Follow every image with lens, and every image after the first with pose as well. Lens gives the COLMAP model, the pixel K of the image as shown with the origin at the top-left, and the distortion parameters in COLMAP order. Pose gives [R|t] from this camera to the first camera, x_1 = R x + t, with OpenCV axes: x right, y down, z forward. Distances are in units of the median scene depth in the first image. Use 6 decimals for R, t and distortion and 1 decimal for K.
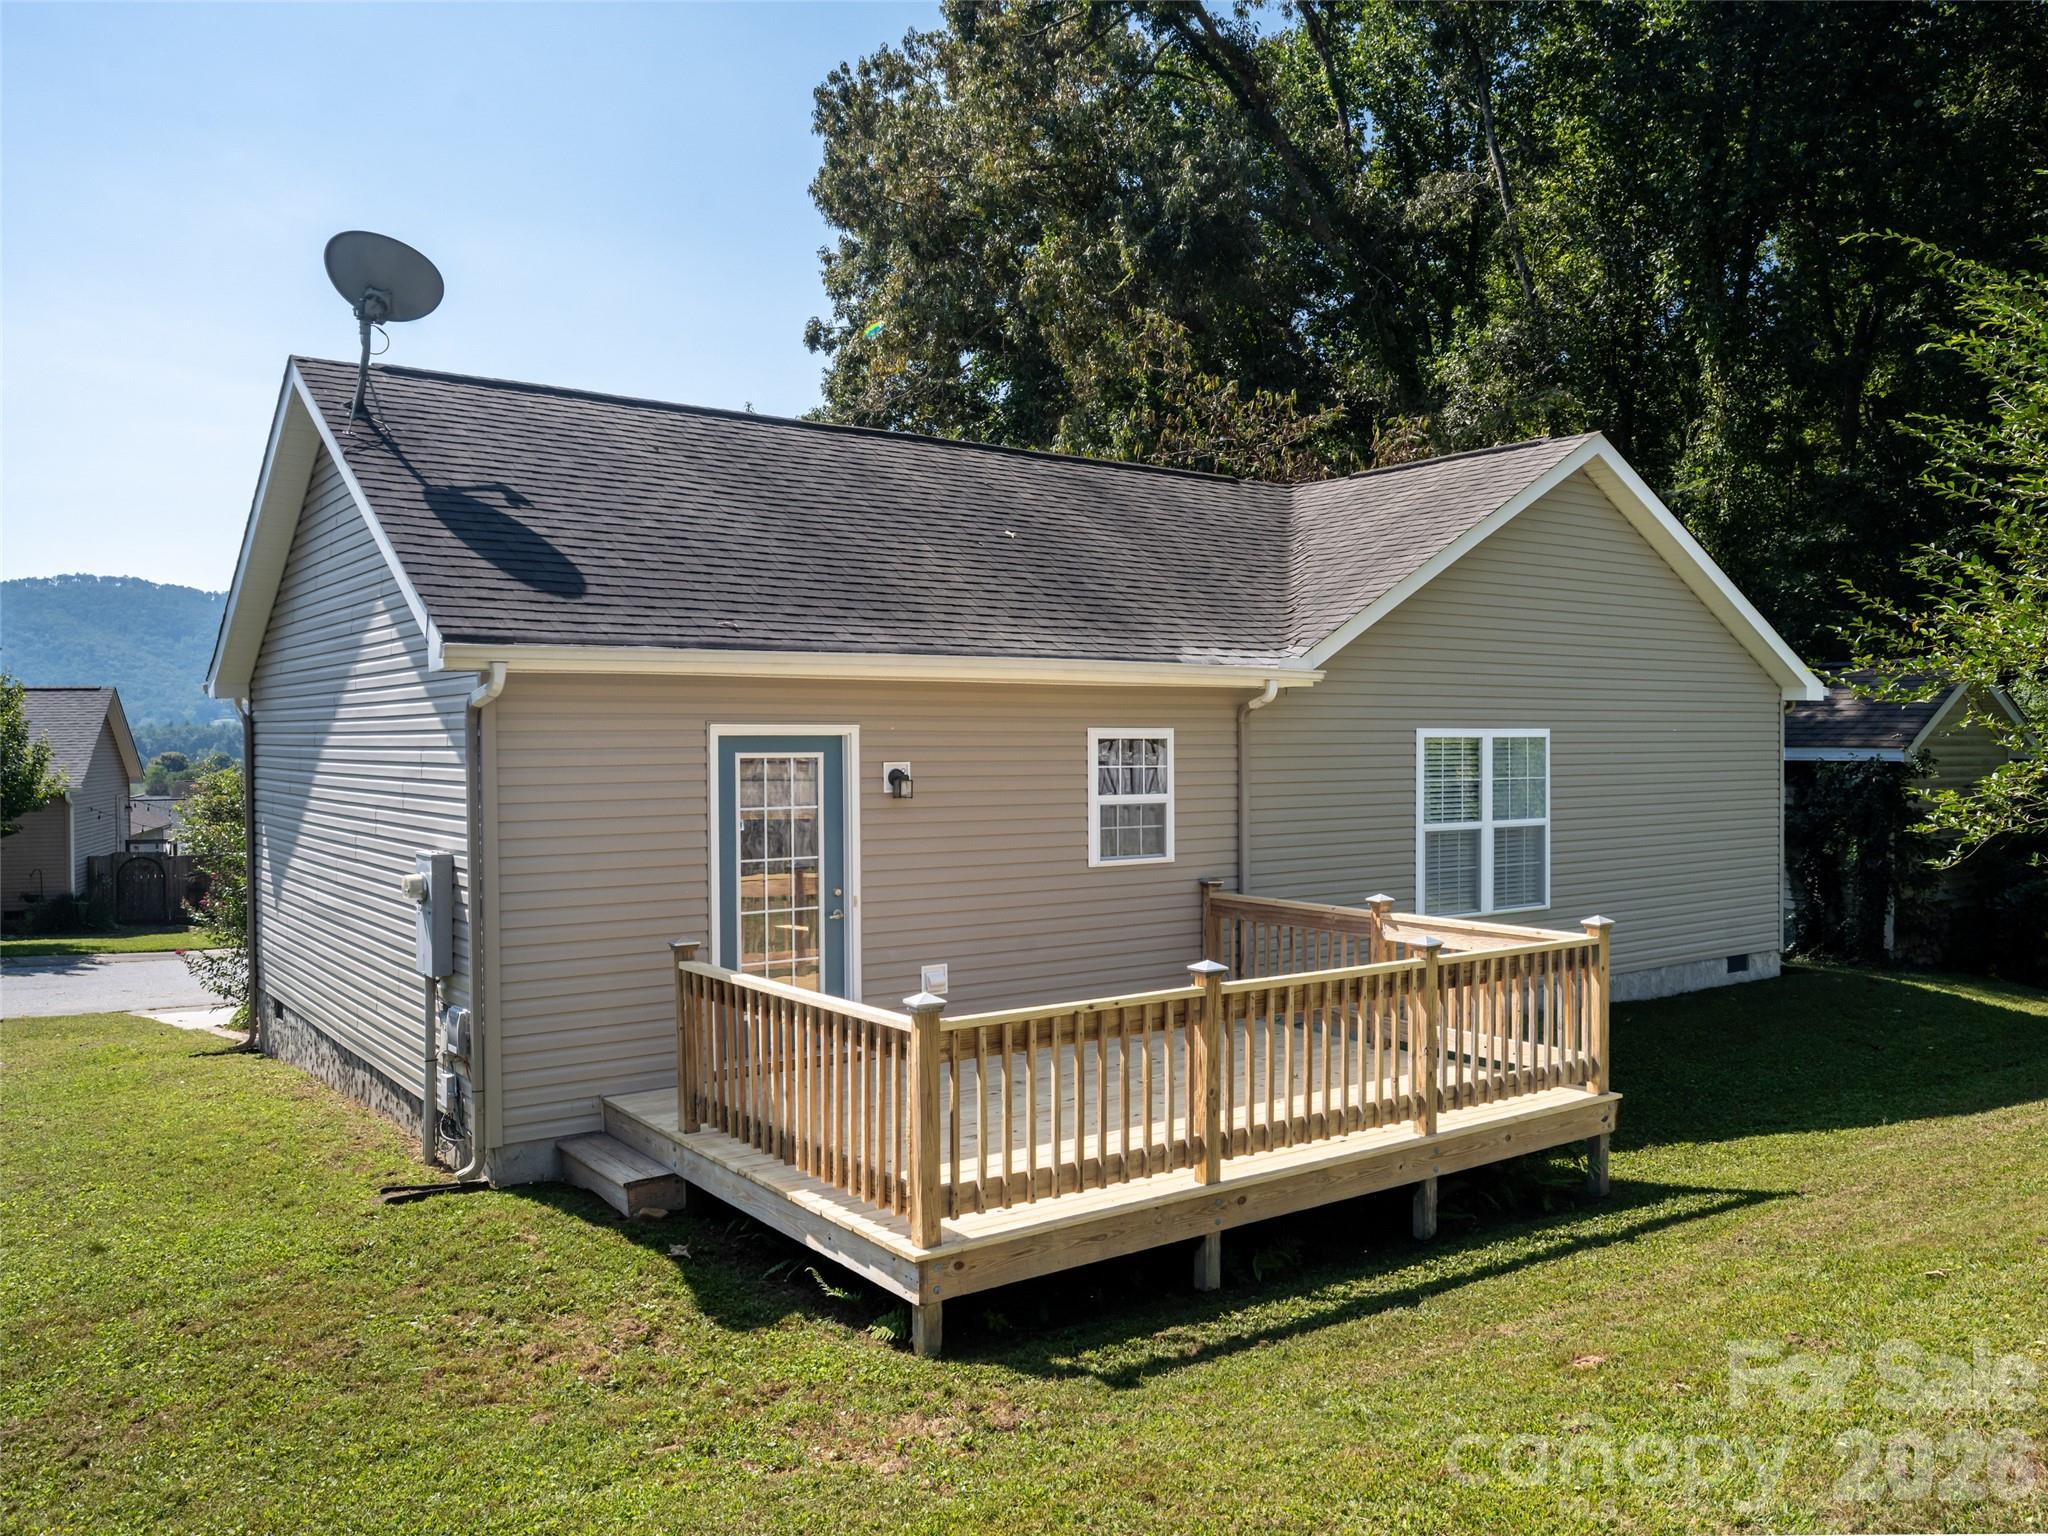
lens RADIAL K [[1581.5, 0, 1024.0], [0, 1581.5, 768.0], [0, 0, 1]] dist [-0.003980, -0.001881]
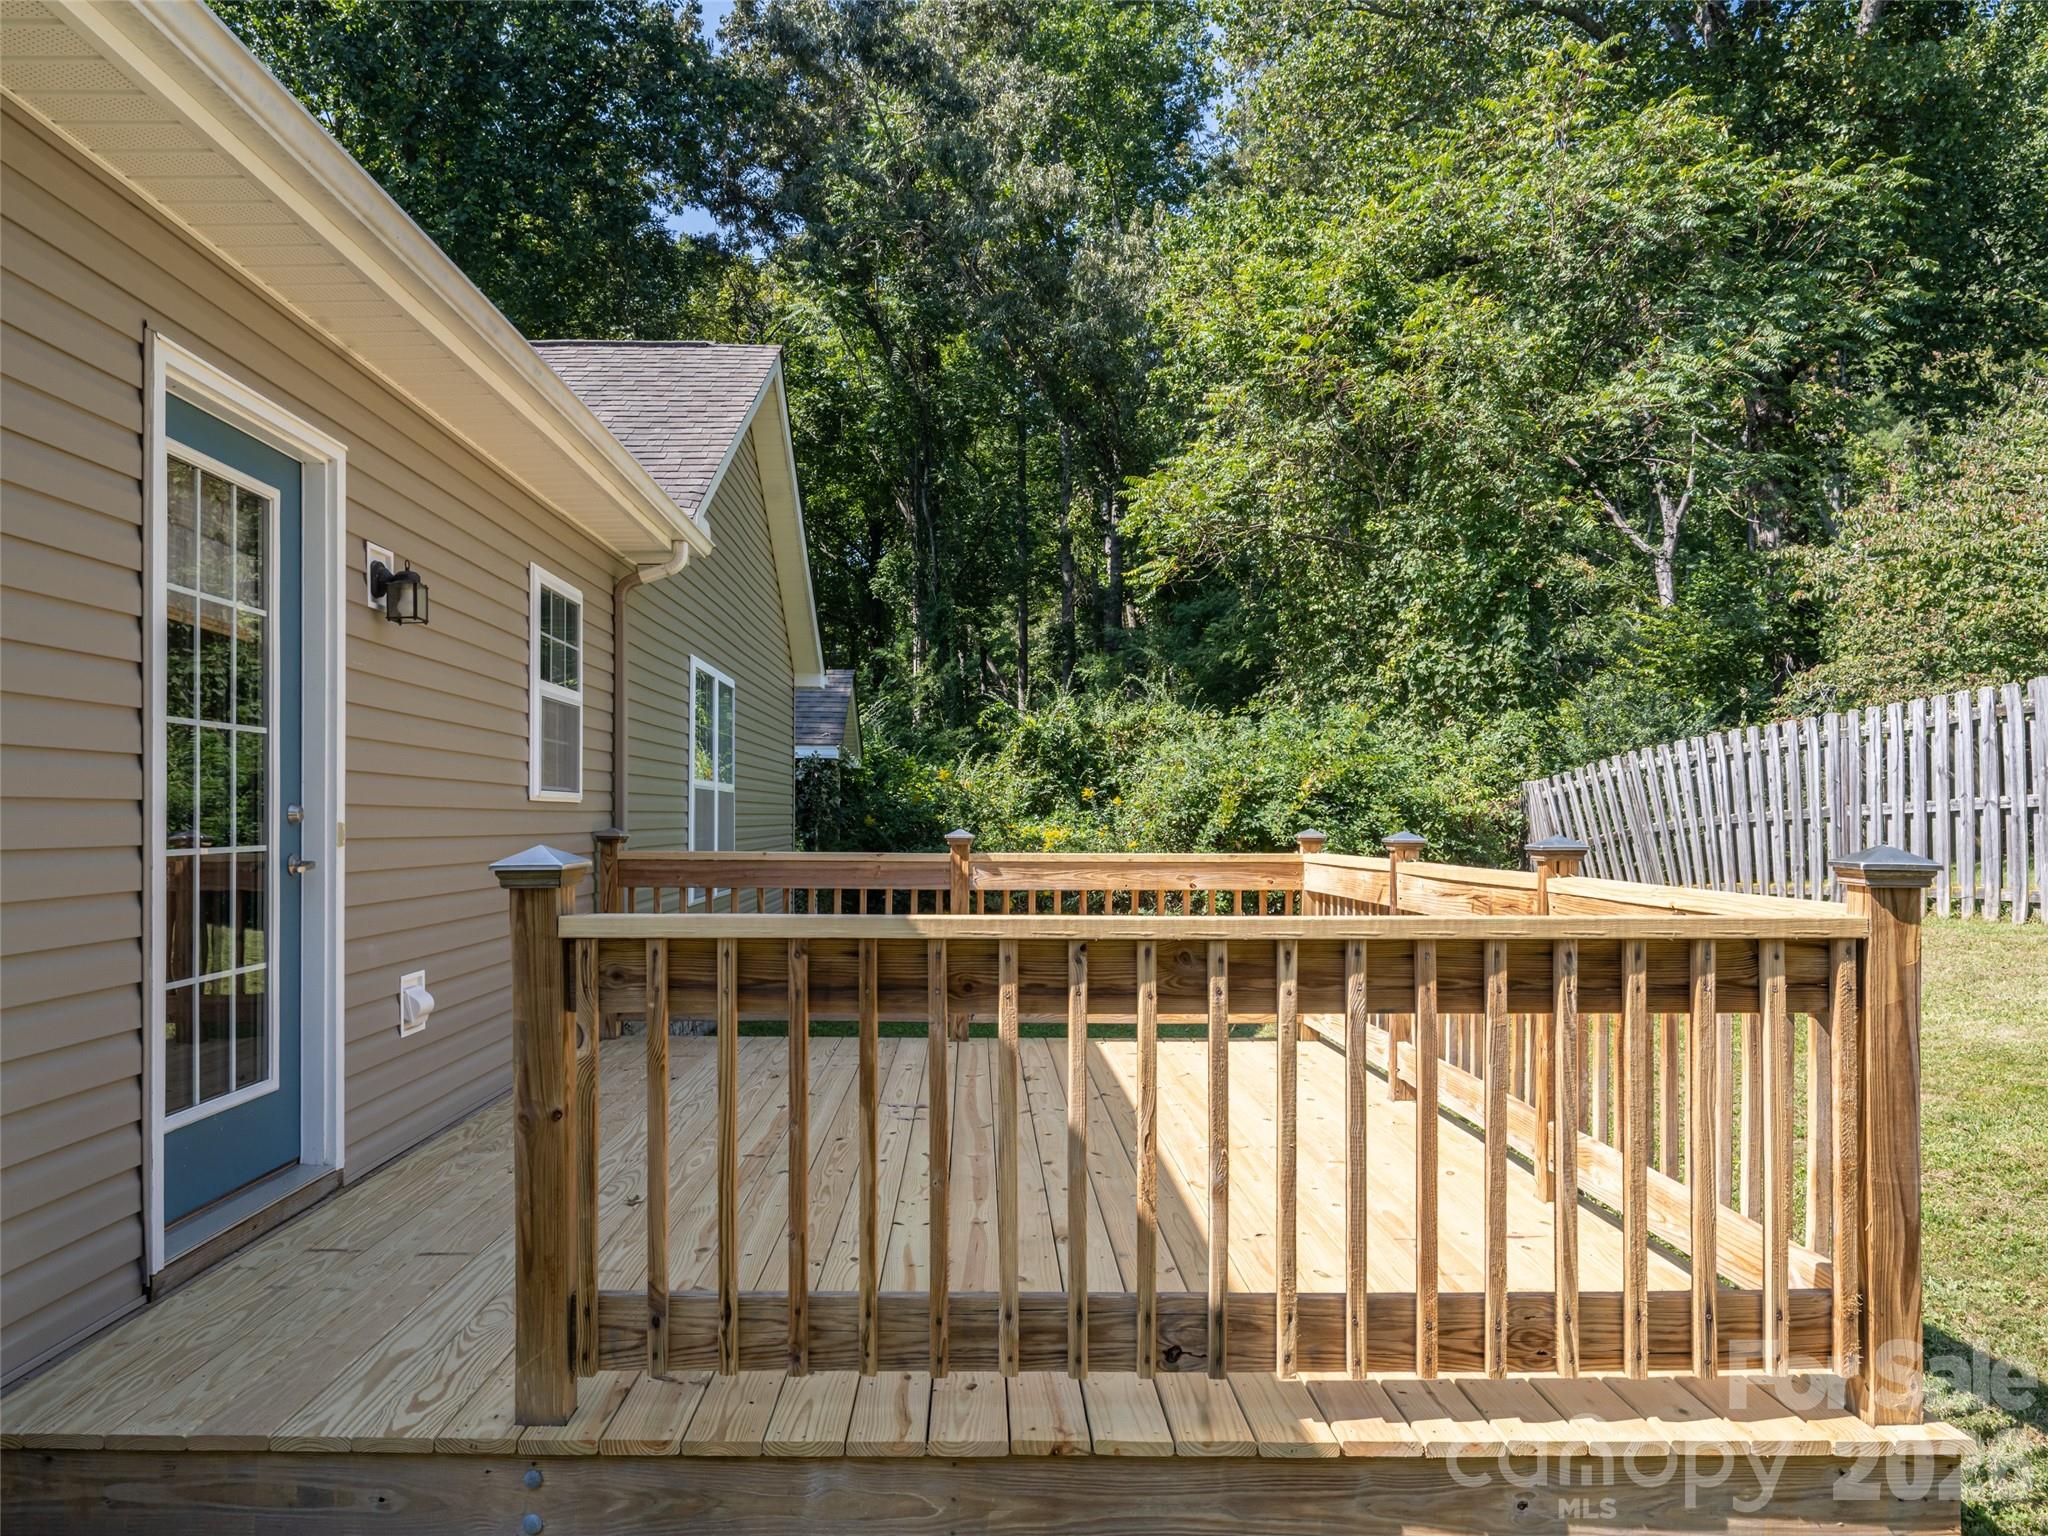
lens RADIAL K [[1496.6, 0, 967.2], [0, 1496.6, 815.9], [0, 0, 1]] dist [0.005481, -0.001476]
pose [[0.571785, 0.009150, 0.820353, -0.259204], [0.008003, 0.999828, -0.016730, 0.064019], [-0.820365, 0.016131, 0.571613, 0.451471]]
